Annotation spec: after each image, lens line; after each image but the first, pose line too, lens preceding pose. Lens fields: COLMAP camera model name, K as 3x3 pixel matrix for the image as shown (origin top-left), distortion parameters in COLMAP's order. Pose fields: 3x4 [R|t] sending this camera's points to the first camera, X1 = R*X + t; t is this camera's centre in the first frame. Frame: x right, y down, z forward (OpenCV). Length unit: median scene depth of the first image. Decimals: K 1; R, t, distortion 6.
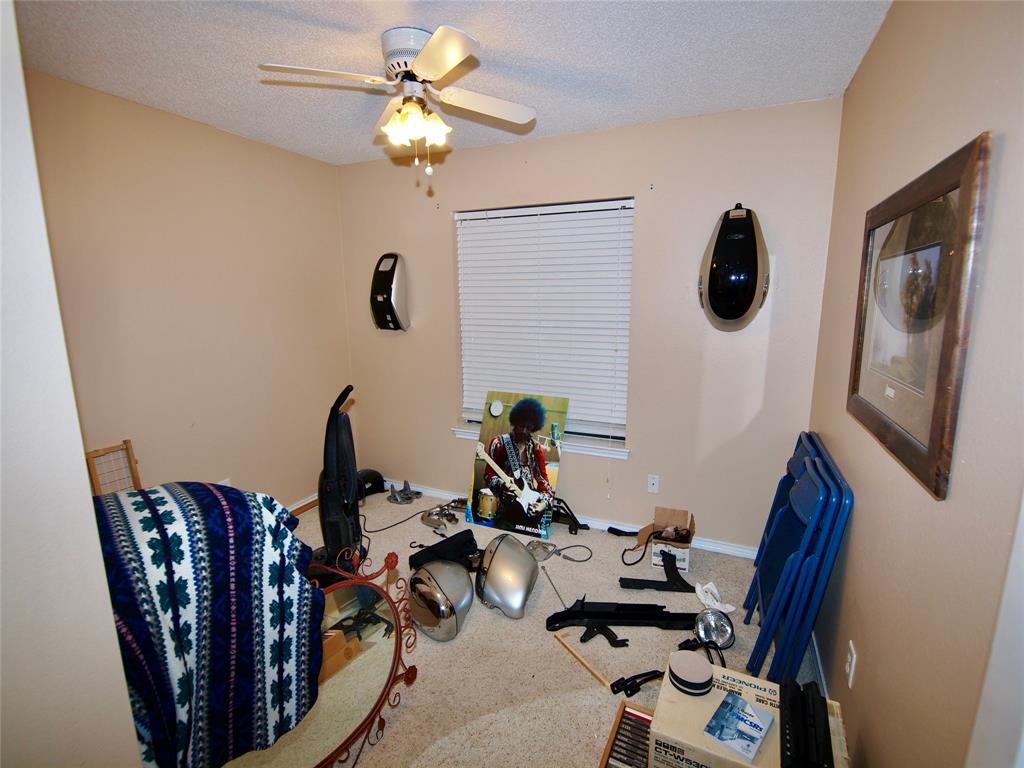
lens RADIAL K [[468.4, 0, 514.8], [0, 468.4, 387.2], [0, 0, 1]] dist [0.015786, -0.000042]
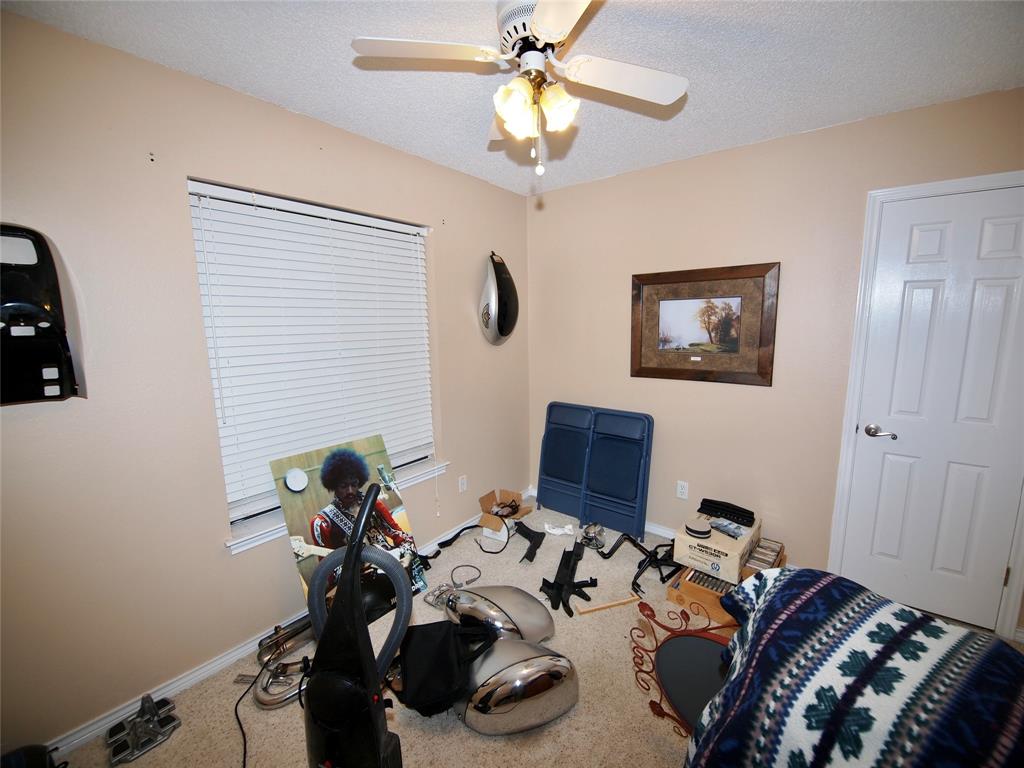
lens RADIAL K [[419.0, 0, 520.2], [0, 419.0, 382.8], [0, 0, 1]] dist [0.008992, -0.010714]
pose [[0.251607, -0.149834, 0.956161, -0.578265], [0.192261, 0.975992, 0.102350, -0.104754], [-0.948541, 0.158080, 0.274374, 0.527855]]
